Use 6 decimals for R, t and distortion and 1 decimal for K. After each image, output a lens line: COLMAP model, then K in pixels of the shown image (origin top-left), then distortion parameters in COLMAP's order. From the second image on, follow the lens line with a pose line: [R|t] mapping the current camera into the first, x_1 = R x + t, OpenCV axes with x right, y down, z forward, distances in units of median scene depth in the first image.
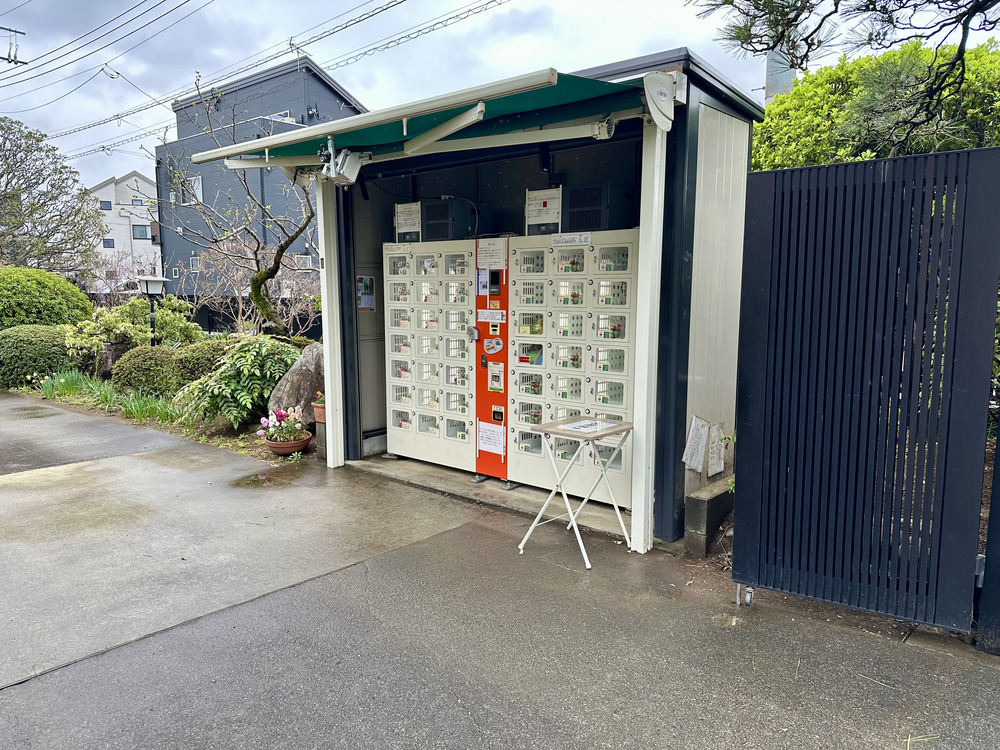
lens RADIAL K [[692.9, 0, 500.0], [0, 692.9, 375.0], [0, 0, 1]] dist [0.145745, -0.177307]
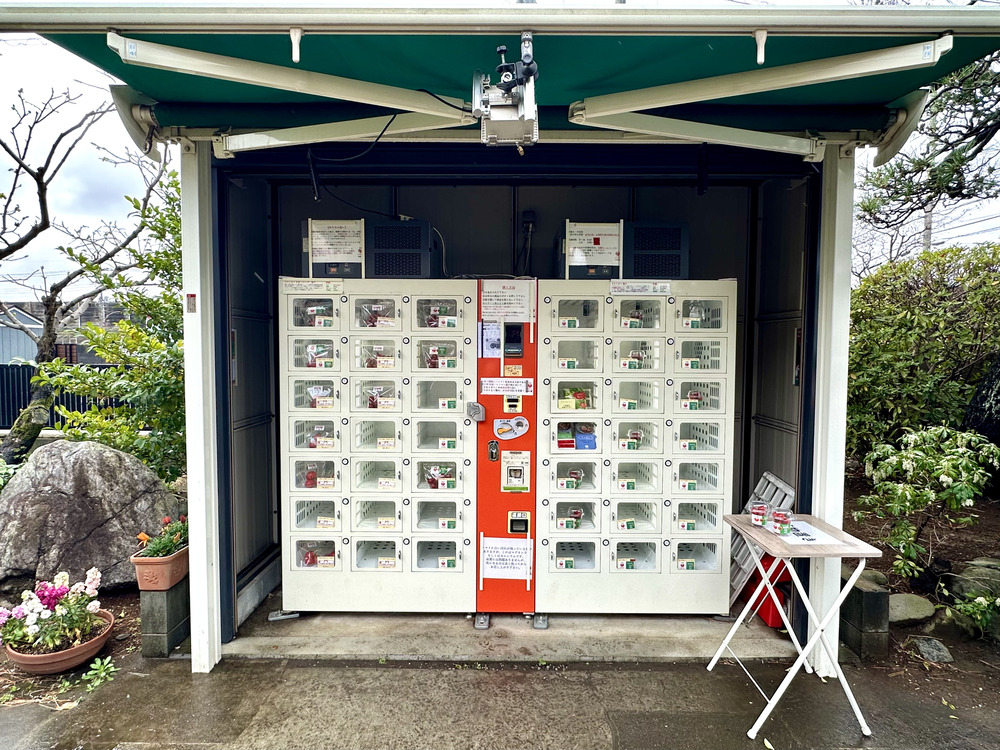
lens RADIAL K [[554.5, 0, 500.0], [0, 554.5, 375.0], [0, 0, 1]] dist [0.001674, -0.000291]
pose [[0.765613, -0.023570, 0.642869, -0.385250], [0.075279, 0.995745, -0.053144, -0.067249], [-0.638882, 0.089082, 0.764130, 0.568584]]
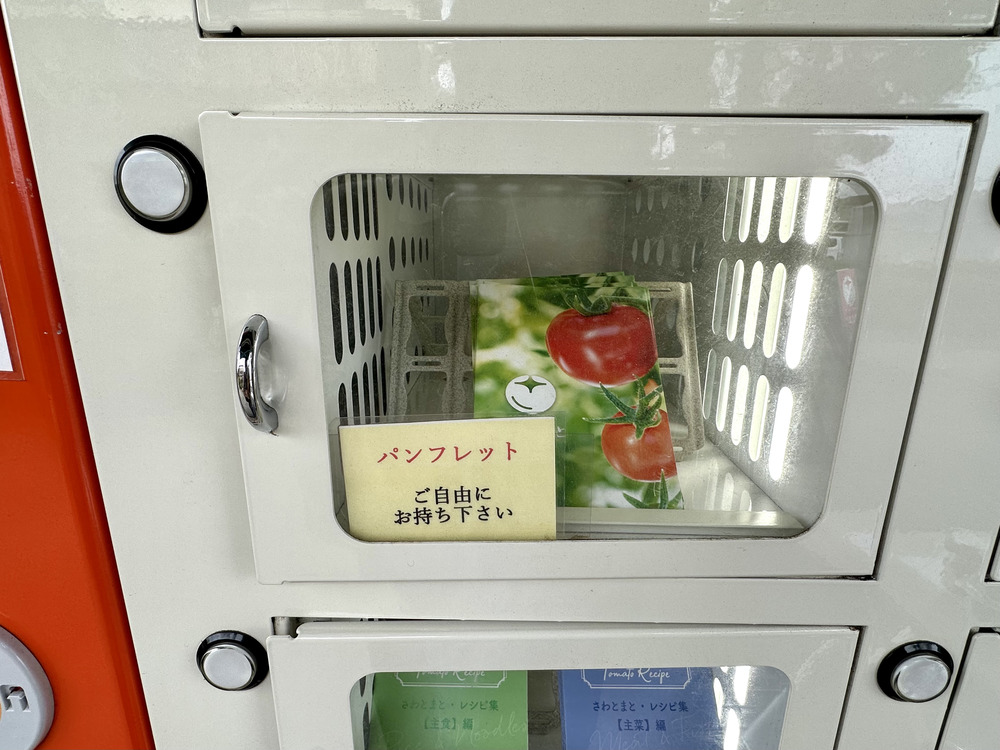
lens RADIAL K [[550.2, 0, 493.8], [0, 550.2, 397.9], [0, 0, 1]] dist [-0.002071, -0.001105]
pose [[0.771857, -0.172551, 0.611934, 0.010453], [0.074828, 0.980433, 0.182076, -0.077247], [-0.631378, -0.094746, 0.769666, 0.927238]]
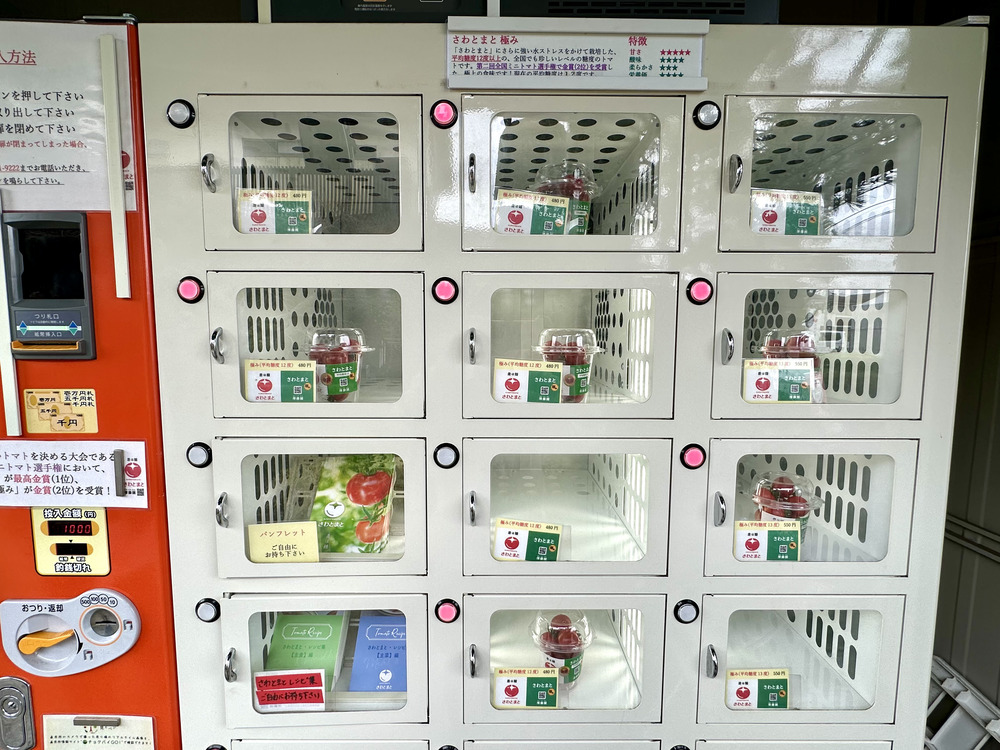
lens RADIAL K [[496.7, 0, 496.3], [0, 496.7, 387.3], [0, 0, 1]] dist [-0.003810, -0.002117]
pose [[0.762112, -0.062112, 0.644459, -0.003976], [0.077904, 0.996953, 0.003959, -0.098874], [-0.642741, 0.047189, 0.764629, 0.827870]]
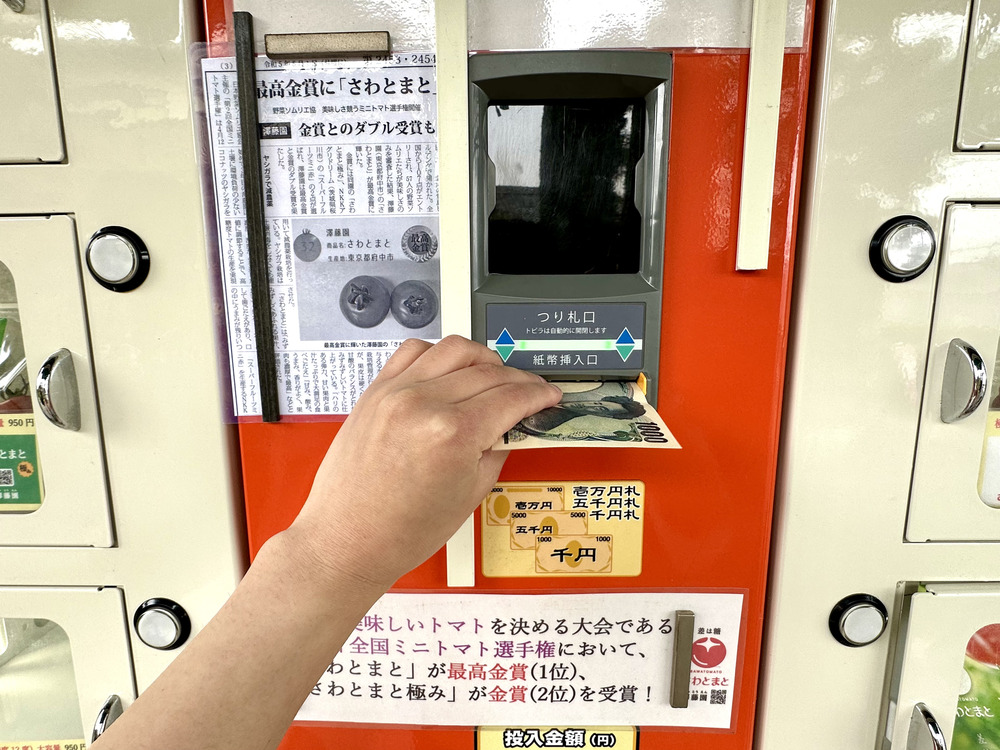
lens RADIAL K [[496.7, 0, 496.3], [0, 496.7, 387.3], [0, 0, 1]] dist [-0.003810, -0.002117]
pose [[0.775388, -0.104191, 0.622830, -0.046704], [0.084382, 0.994545, 0.061323, -0.121054], [-0.625822, 0.005006, 0.779950, 0.956591]]
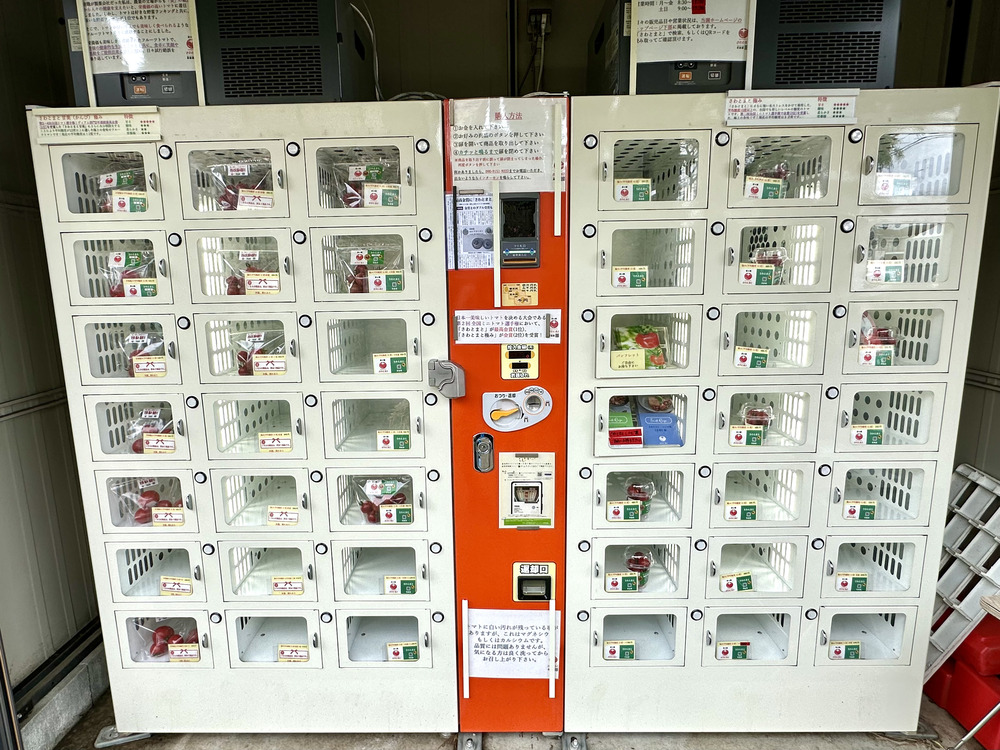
lens RADIAL K [[533.5, 0, 480.7], [0, 533.5, 375.5], [0, 0, 1]] dist [-0.003517, -0.000606]
pose [[0.773910, -0.119077, 0.622000, -0.196115], [0.096747, 0.992865, 0.069700, -0.080942], [-0.625862, 0.006235, 0.779909, 0.797668]]
